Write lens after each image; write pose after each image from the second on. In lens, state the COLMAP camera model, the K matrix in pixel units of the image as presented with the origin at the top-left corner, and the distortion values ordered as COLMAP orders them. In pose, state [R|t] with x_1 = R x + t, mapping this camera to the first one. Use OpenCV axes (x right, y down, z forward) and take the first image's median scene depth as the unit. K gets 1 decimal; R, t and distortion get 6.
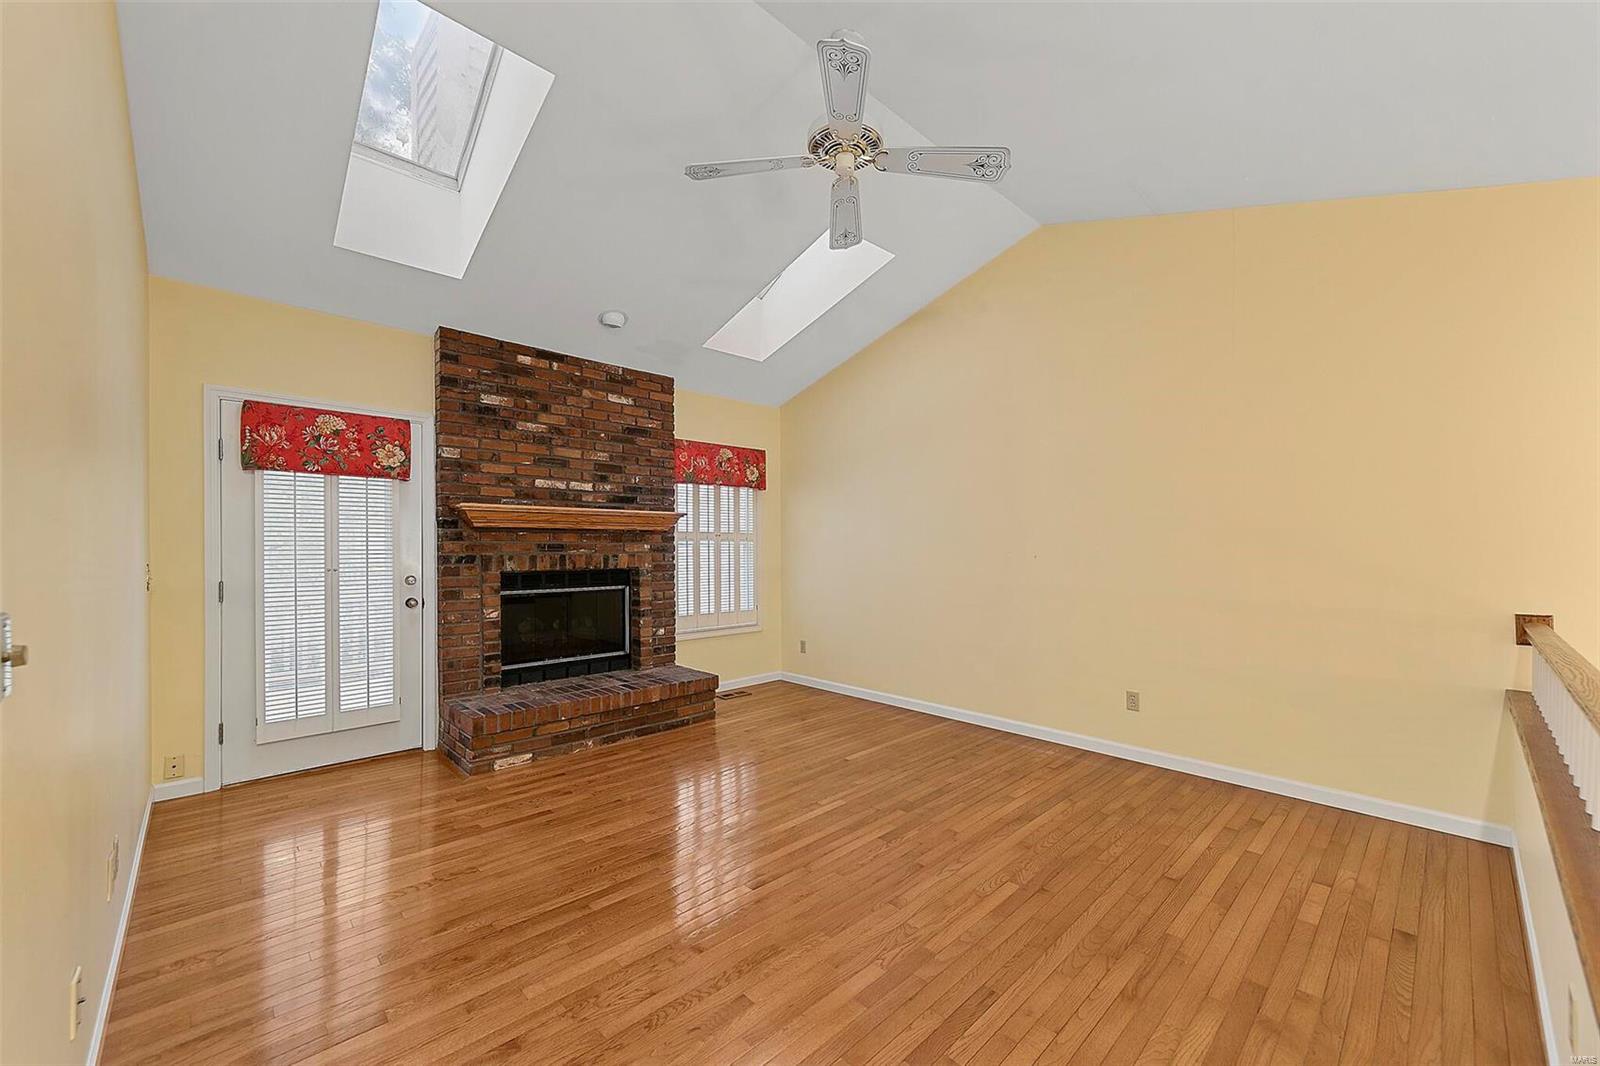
lens RADIAL K [[624.2, 0, 806.2], [0, 624.2, 546.1], [0, 0, 1]] dist [0.002143, 0.000181]
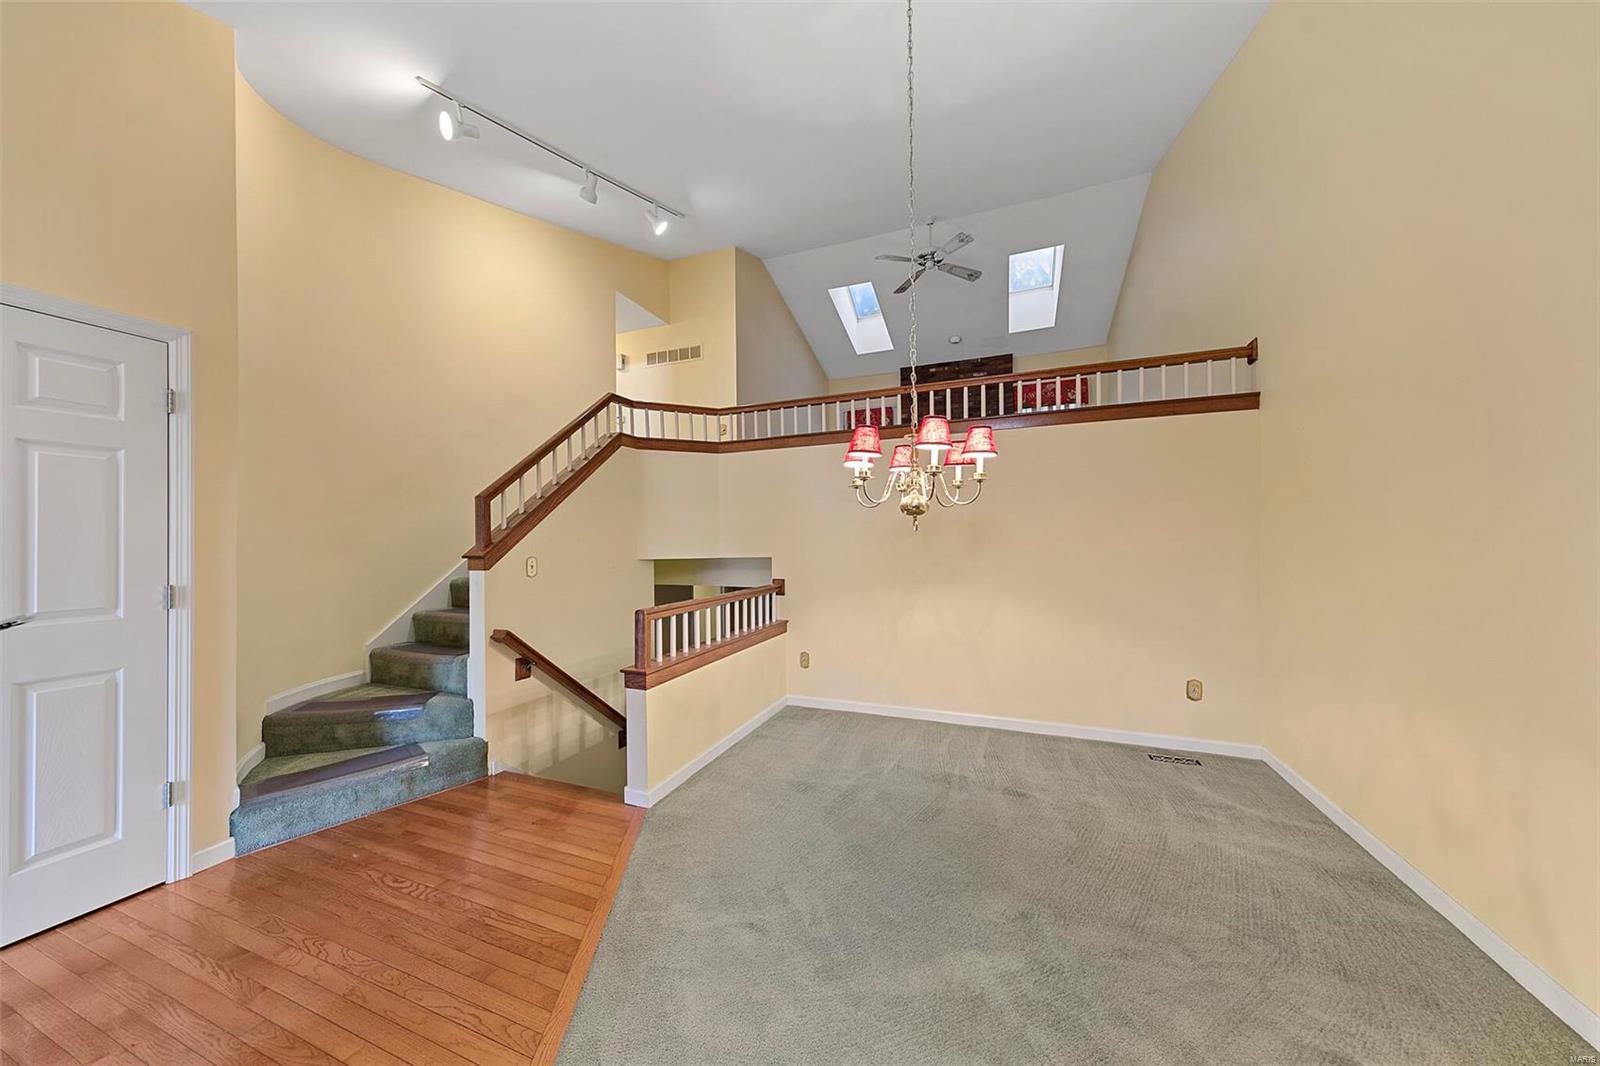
lens RADIAL K [[519.1, 0, 798.7], [0, 519.1, 539.3], [0, 0, 1]] dist [0.001075, -0.000007]
pose [[0.414085, -0.006364, -0.910216, 1.123509], [0.010390, 0.999943, -0.002265, 0.338275], [0.910179, -0.008519, 0.414127, -0.262627]]
